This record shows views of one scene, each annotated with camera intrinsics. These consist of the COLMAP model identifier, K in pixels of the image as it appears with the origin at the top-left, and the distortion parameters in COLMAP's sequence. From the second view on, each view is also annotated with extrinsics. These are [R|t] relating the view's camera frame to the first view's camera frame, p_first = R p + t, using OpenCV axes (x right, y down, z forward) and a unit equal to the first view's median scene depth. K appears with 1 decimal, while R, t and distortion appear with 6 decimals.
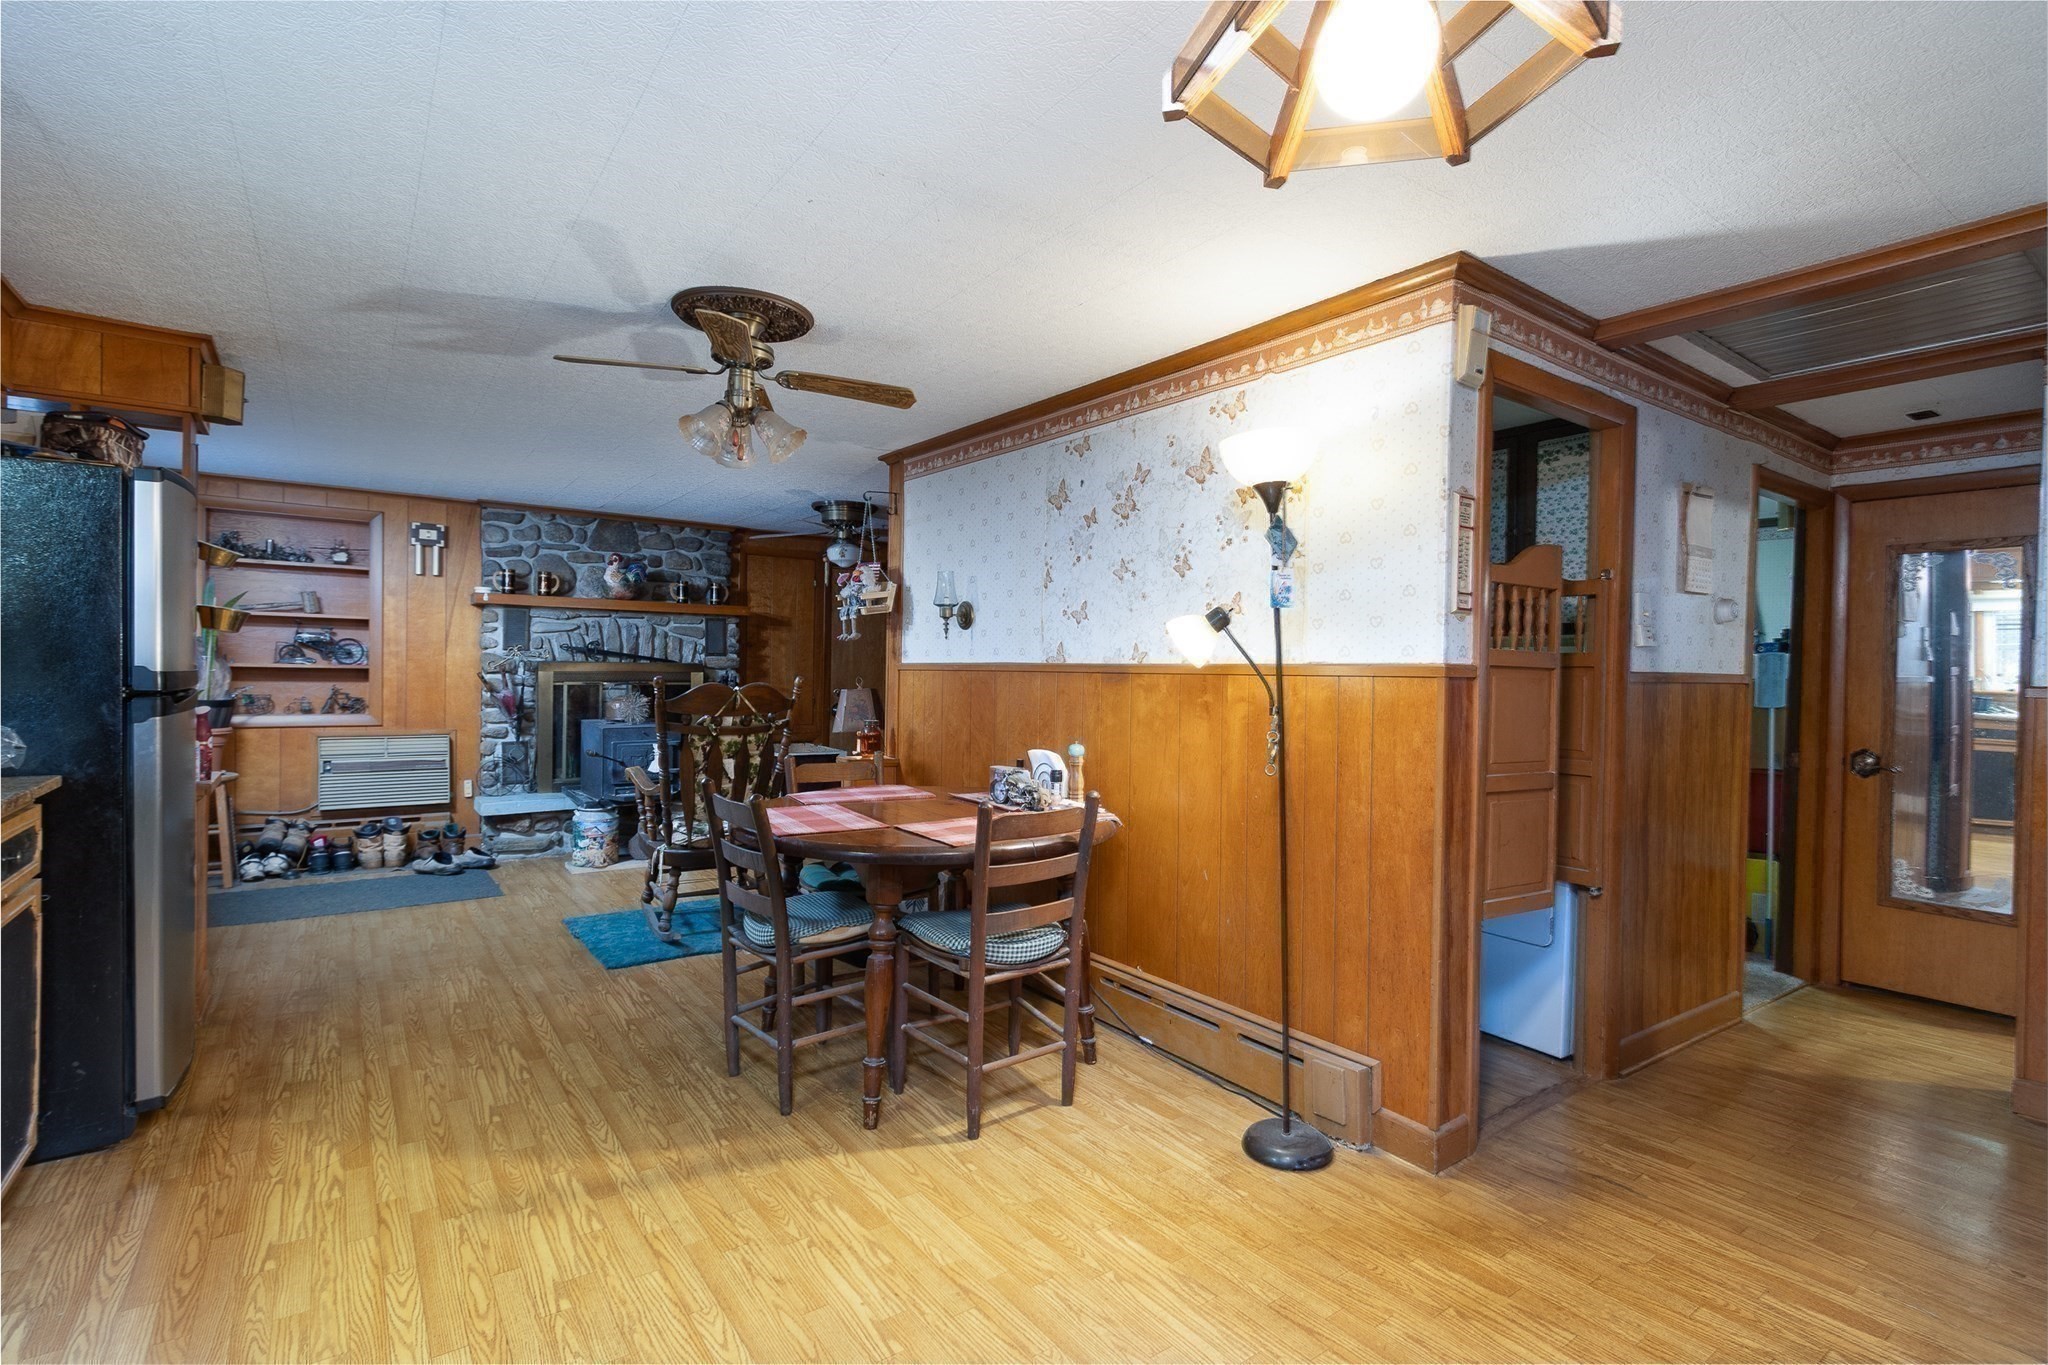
lens RADIAL K [[956.0, 0, 1016.8], [0, 956.0, 677.8], [0, 0, 1]] dist [0.002213, 0.000382]
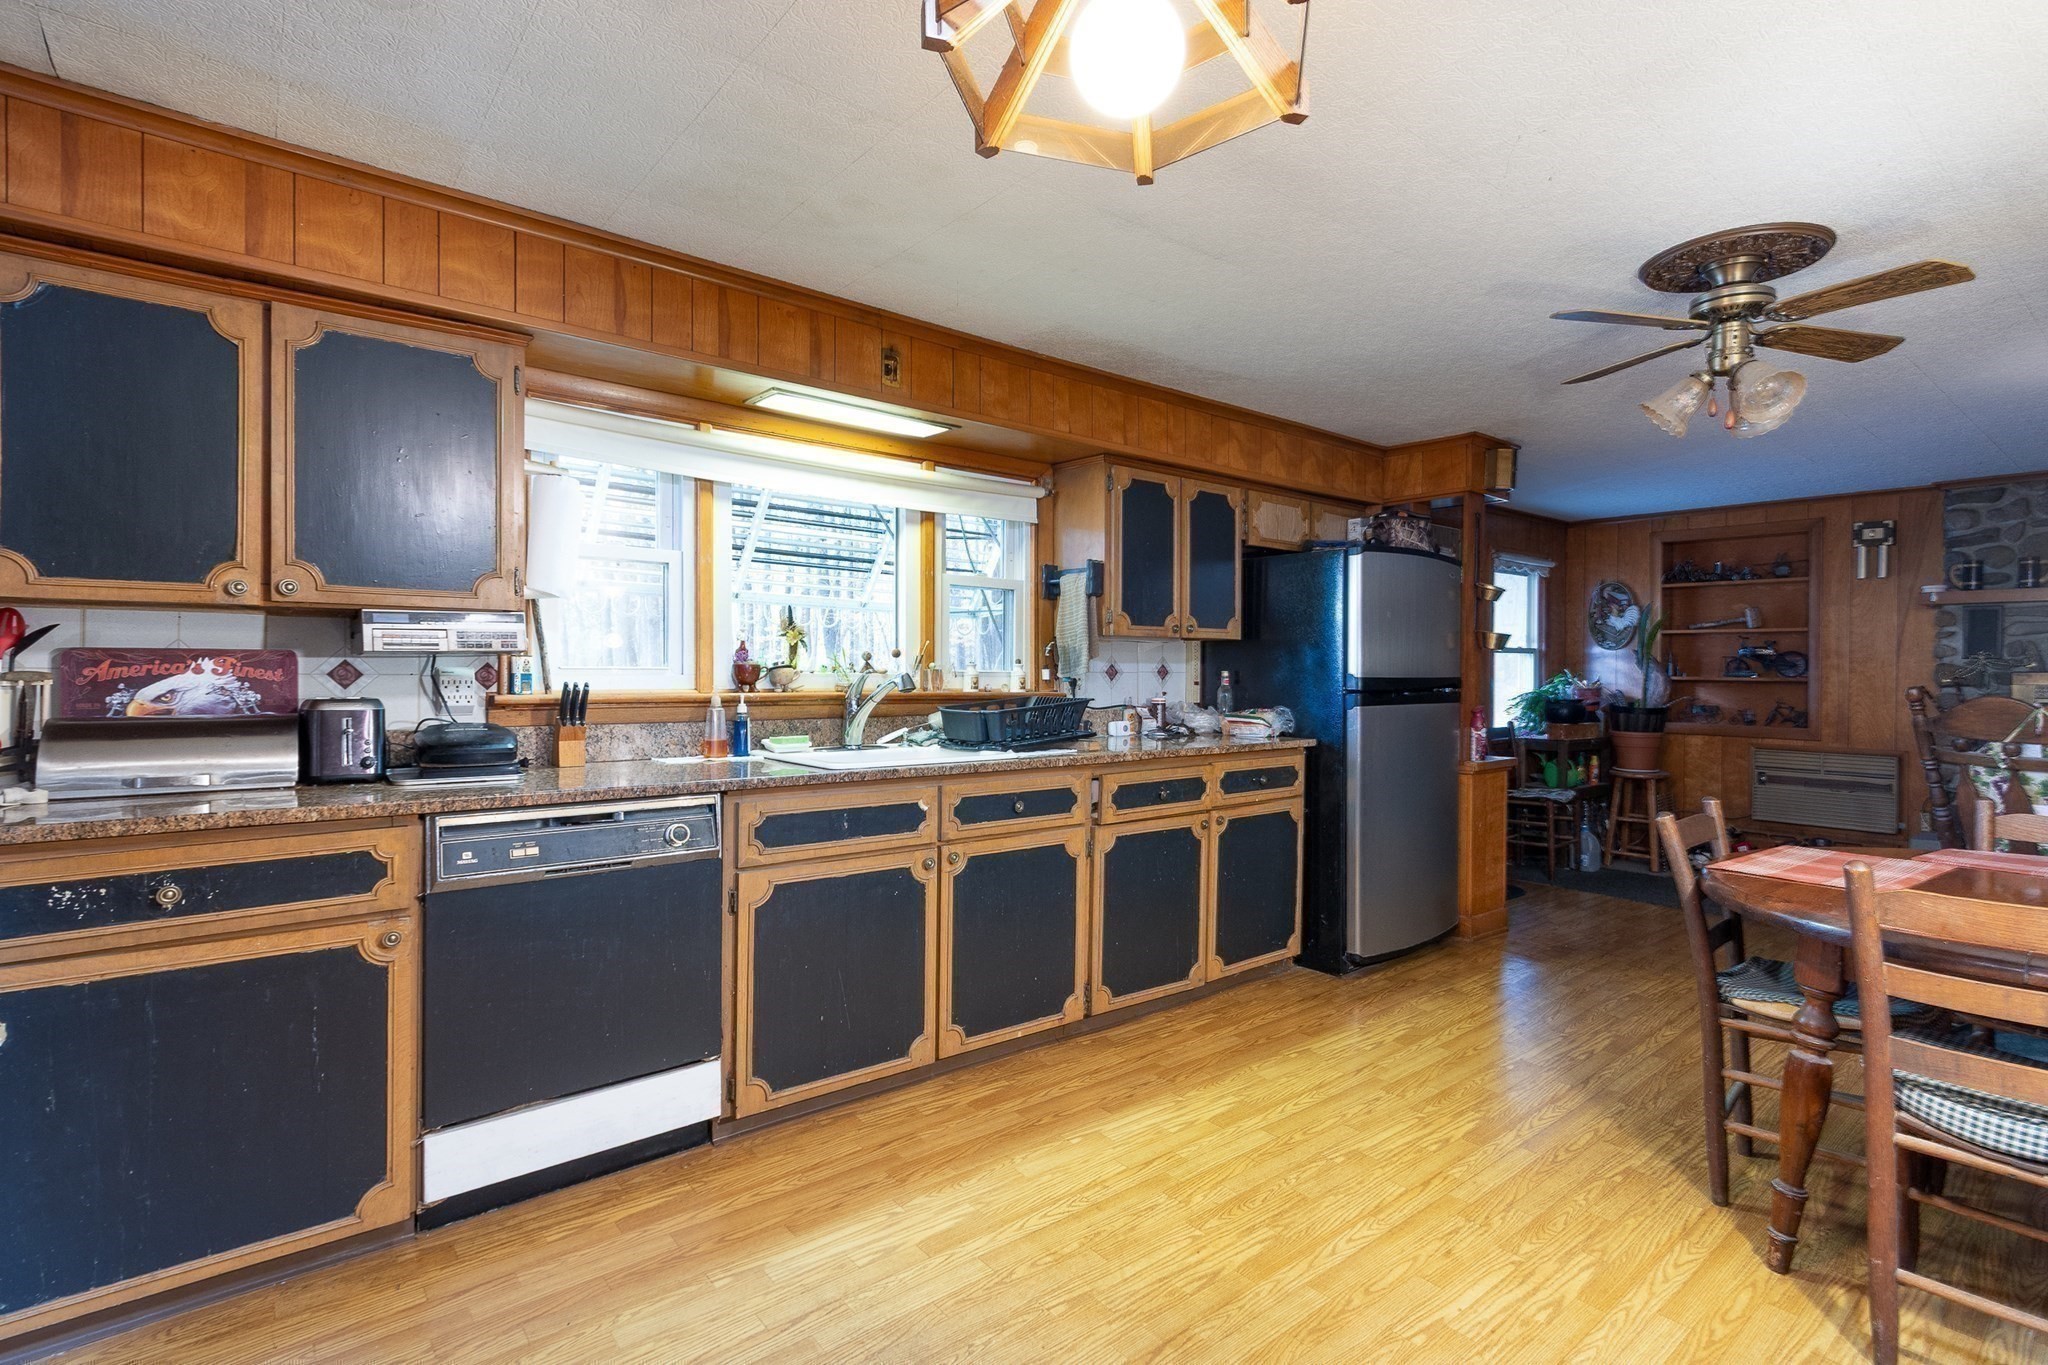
lens RADIAL K [[976.9, 0, 1039.7], [0, 976.9, 679.2], [0, 0, 1]] dist [-0.000342, 0.000148]
pose [[0.067435, -0.004143, -0.997715, 0.527418], [-0.014639, 0.999880, -0.005142, 0.009755], [0.997616, 0.014952, 0.067366, 0.316159]]
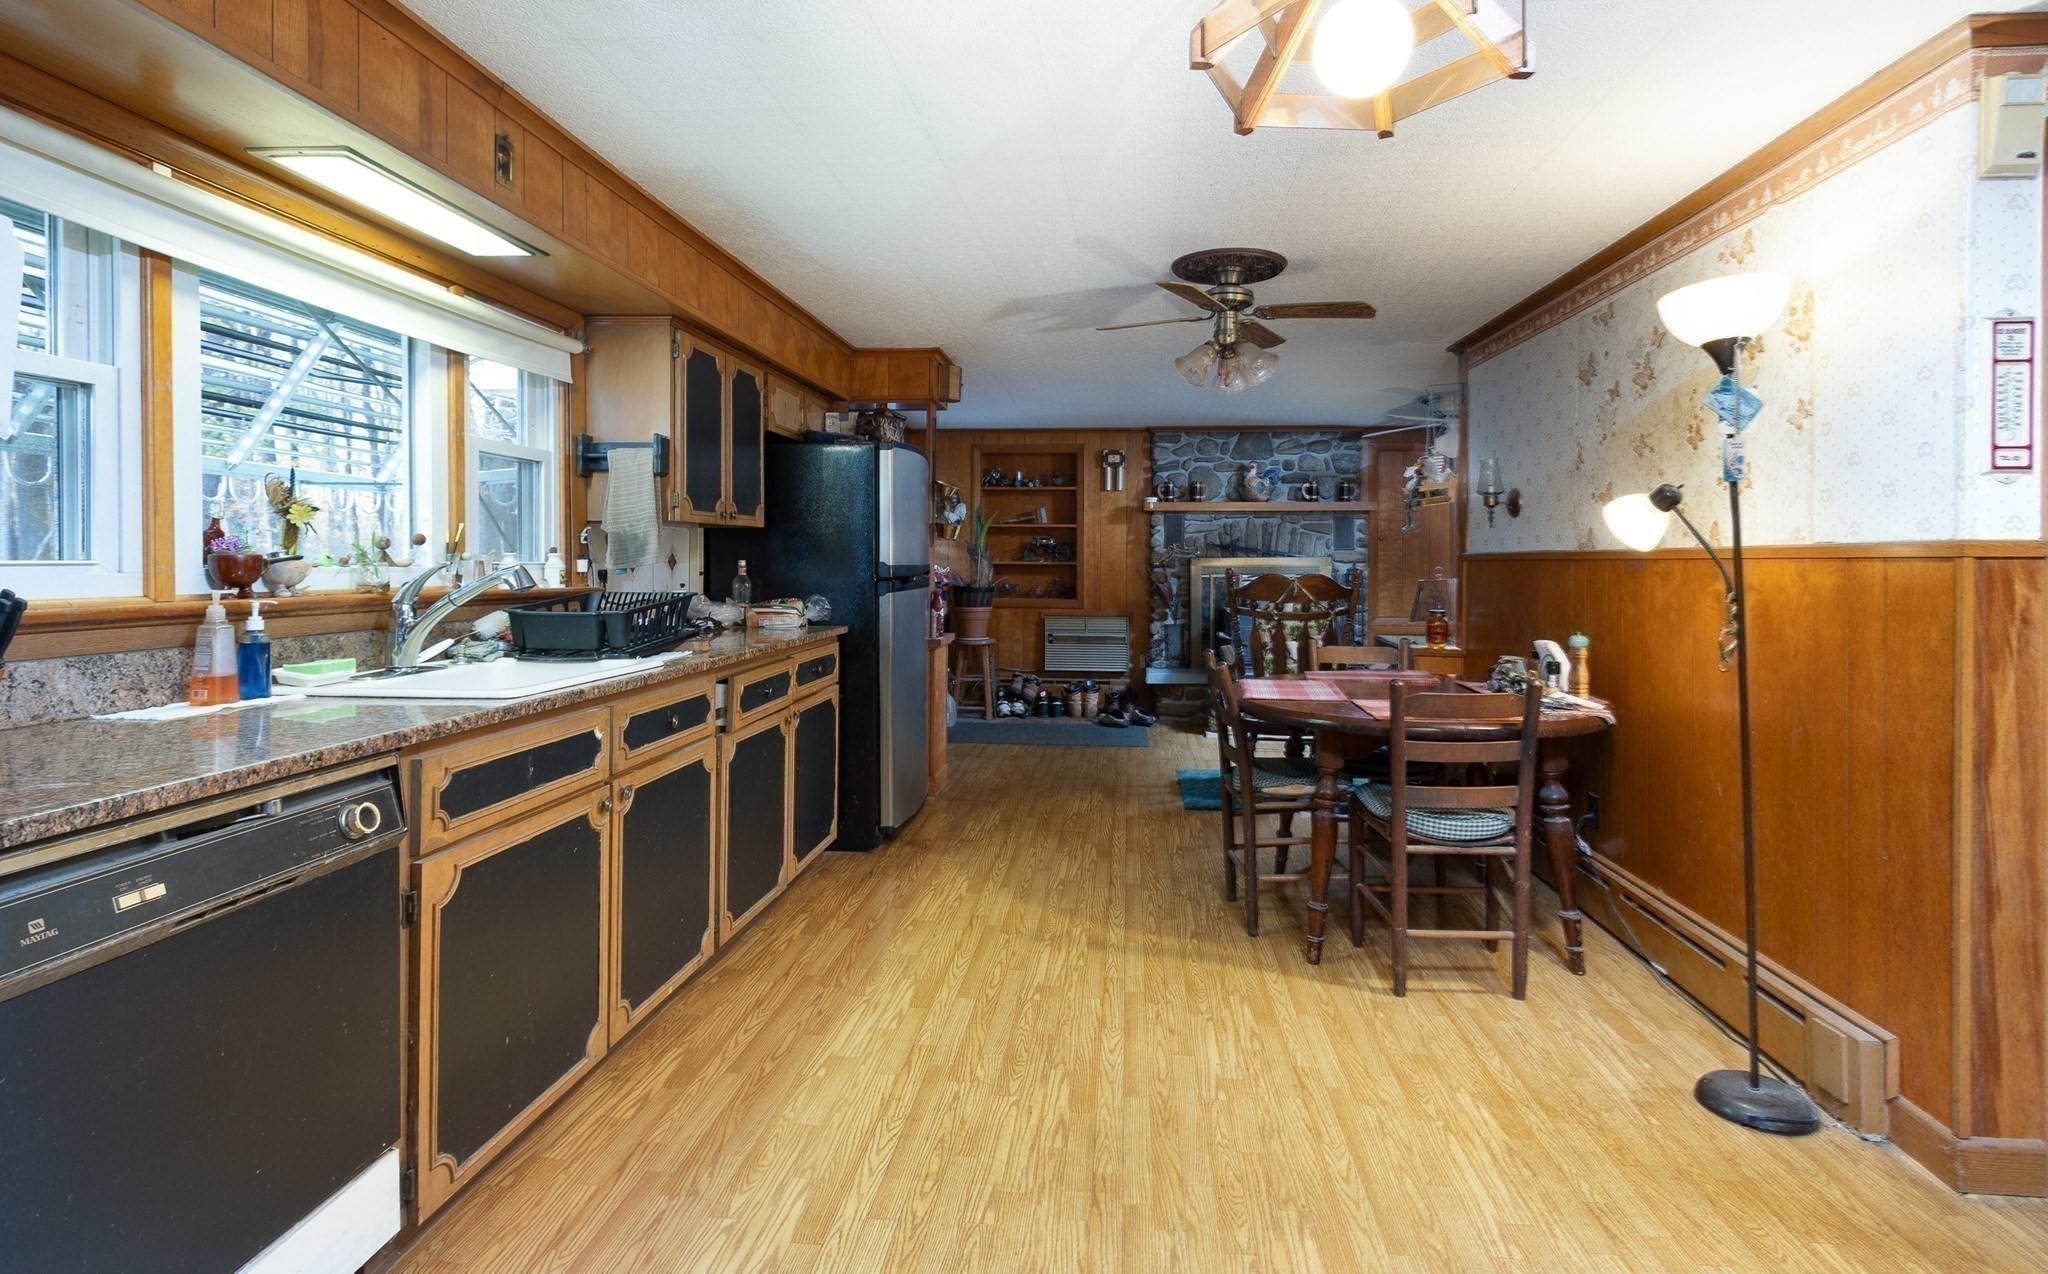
lens RADIAL K [[973.1, 0, 1052.4], [0, 973.1, 560.6], [0, 0, 1]] dist [0.001249, -0.001418]
pose [[0.761736, -0.012543, -0.647766, 0.326389], [0.003713, 0.999881, -0.014996, 0.009091], [0.647877, 0.009018, 0.761692, -0.074026]]
